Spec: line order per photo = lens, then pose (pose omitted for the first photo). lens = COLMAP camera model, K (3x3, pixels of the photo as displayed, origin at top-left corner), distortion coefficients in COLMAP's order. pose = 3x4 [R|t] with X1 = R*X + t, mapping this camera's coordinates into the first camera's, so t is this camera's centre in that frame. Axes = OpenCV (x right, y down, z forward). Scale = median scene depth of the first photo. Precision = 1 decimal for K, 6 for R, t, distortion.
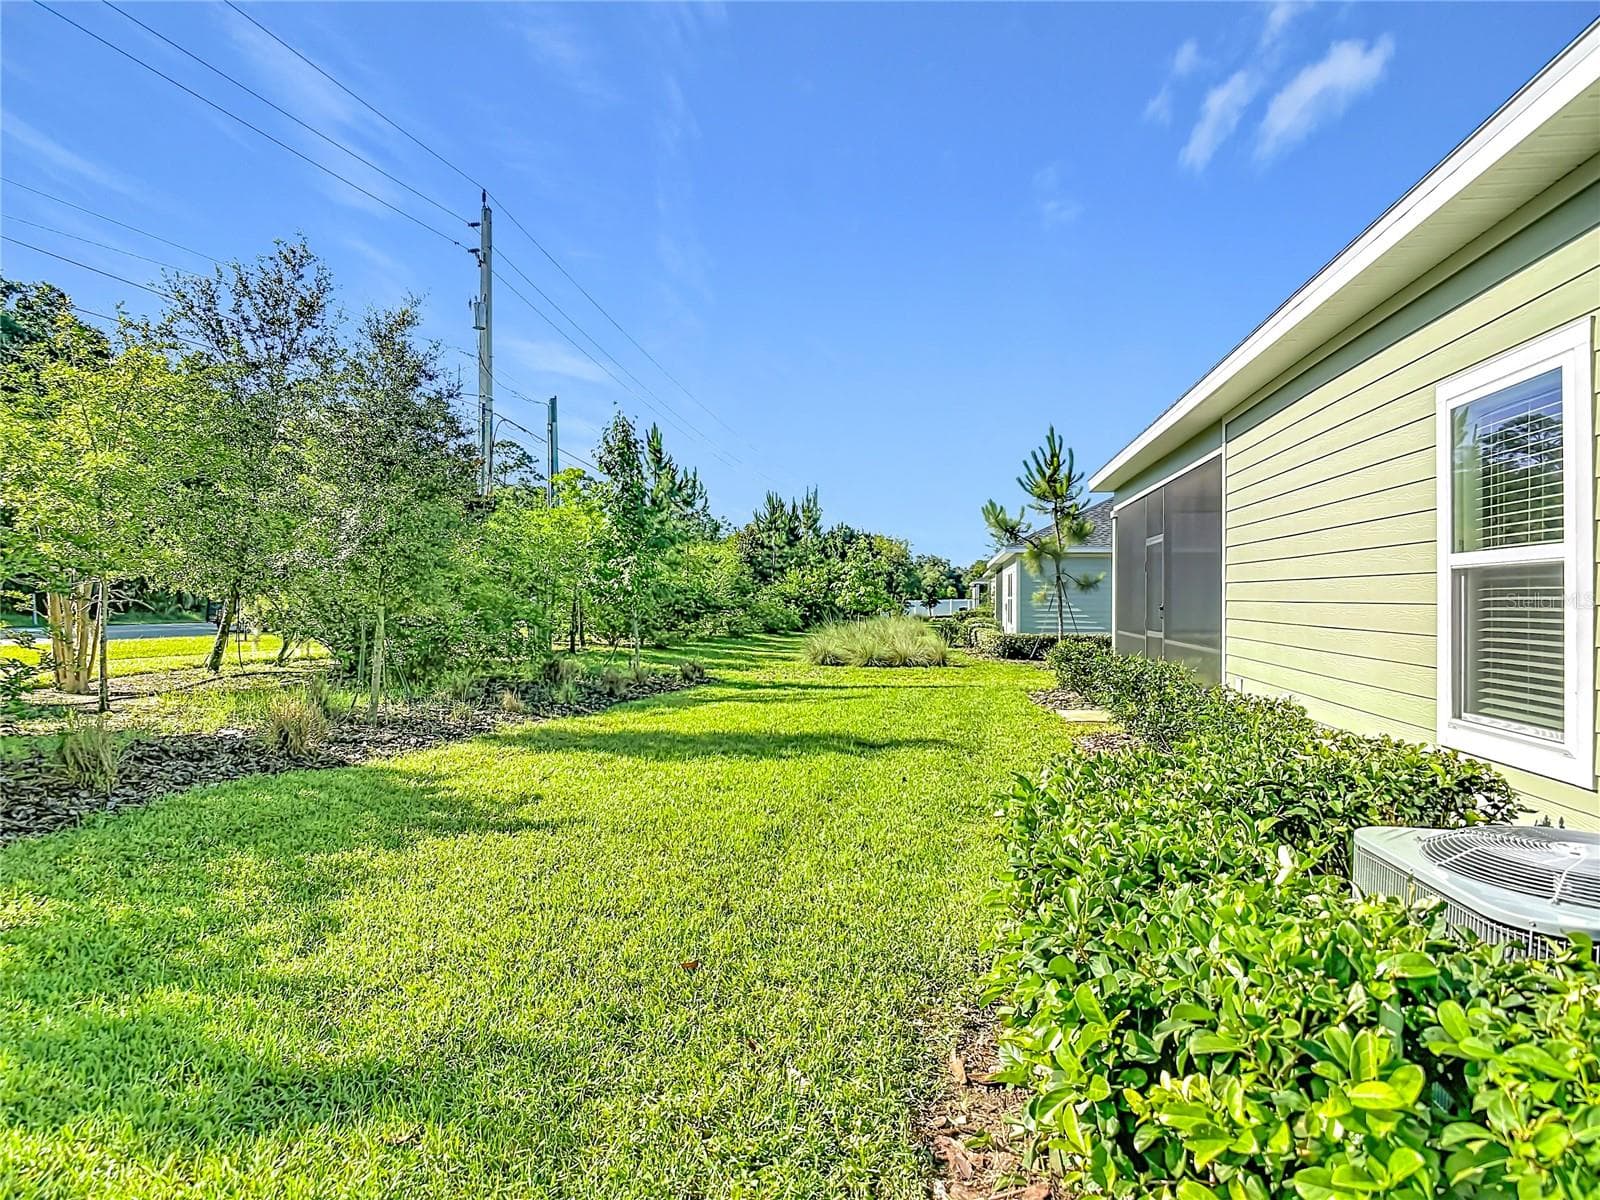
lens RADIAL K [[941.0, 0, 793.0], [0, 941.0, 605.4], [0, 0, 1]] dist [-0.000503, -0.000264]
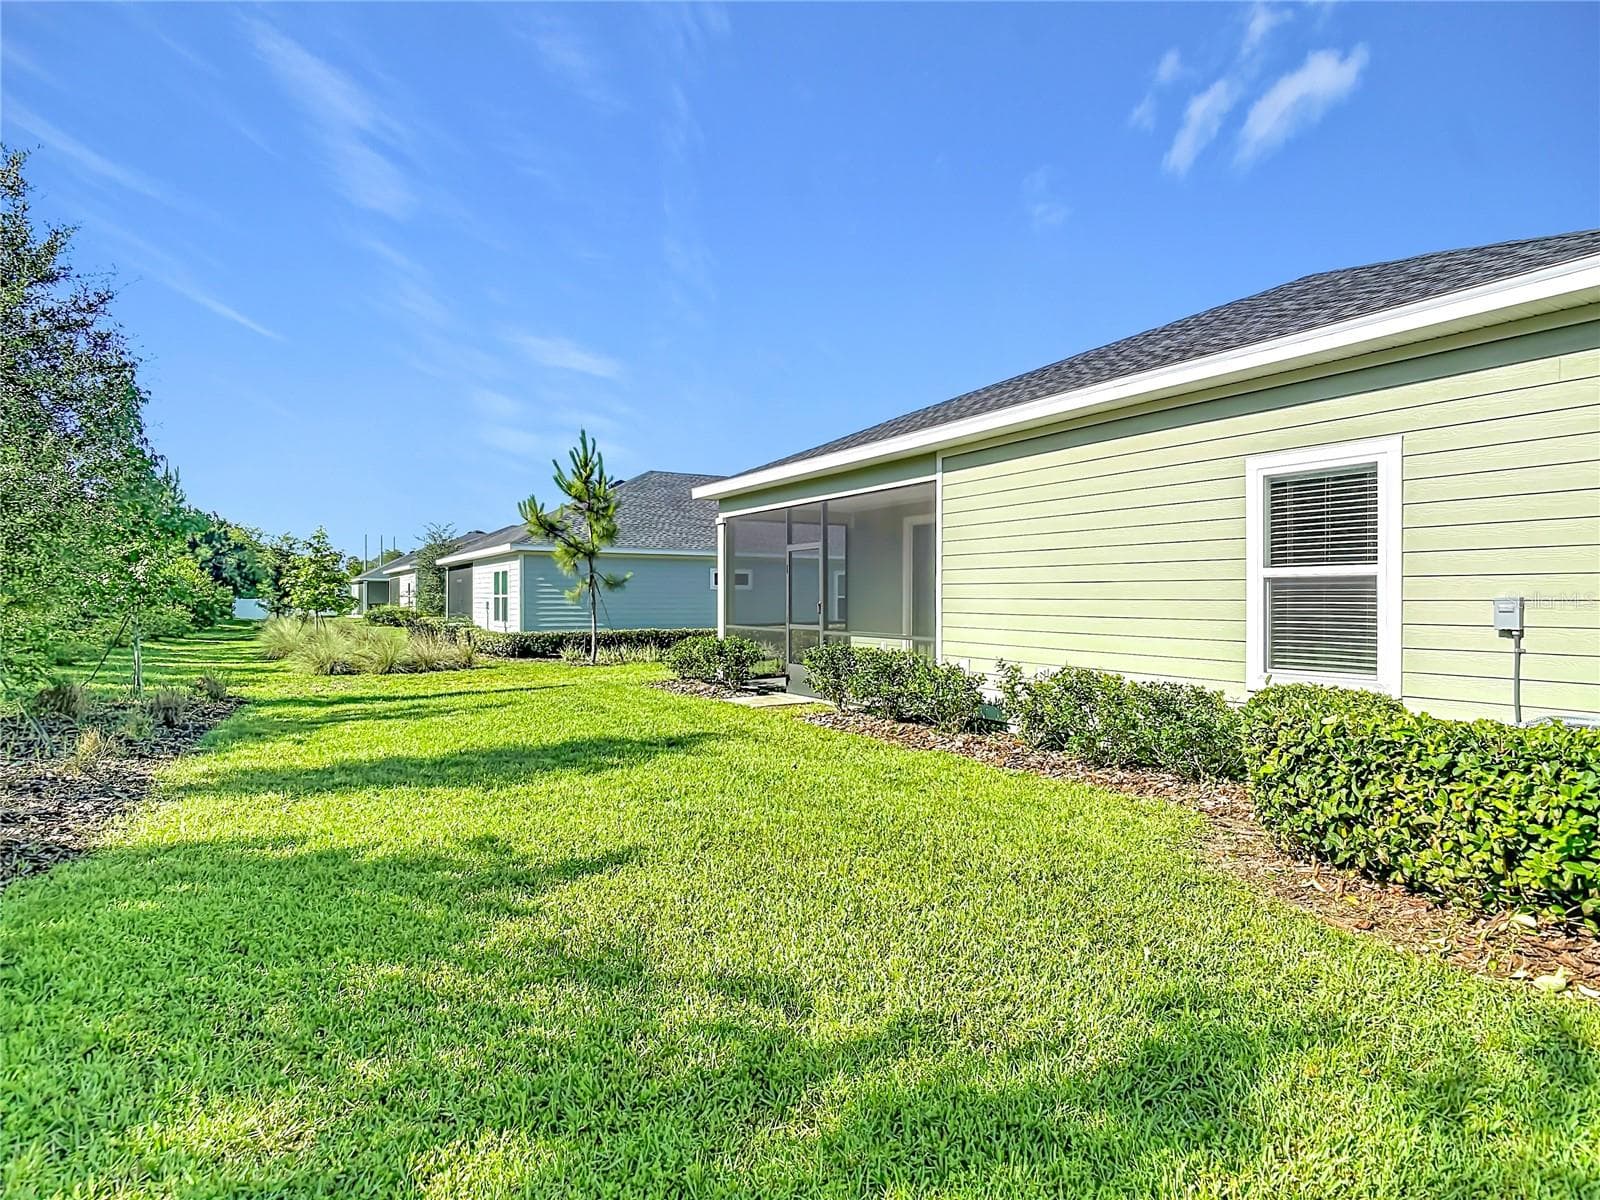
lens RADIAL K [[941.0, 0, 793.0], [0, 941.0, 605.4], [0, 0, 1]] dist [-0.000503, -0.000264]
pose [[0.775201, -0.009500, 0.631643, -0.198711], [0.007883, 0.999955, 0.005365, -0.001595], [-0.631665, 0.000821, 0.775241, 0.063258]]
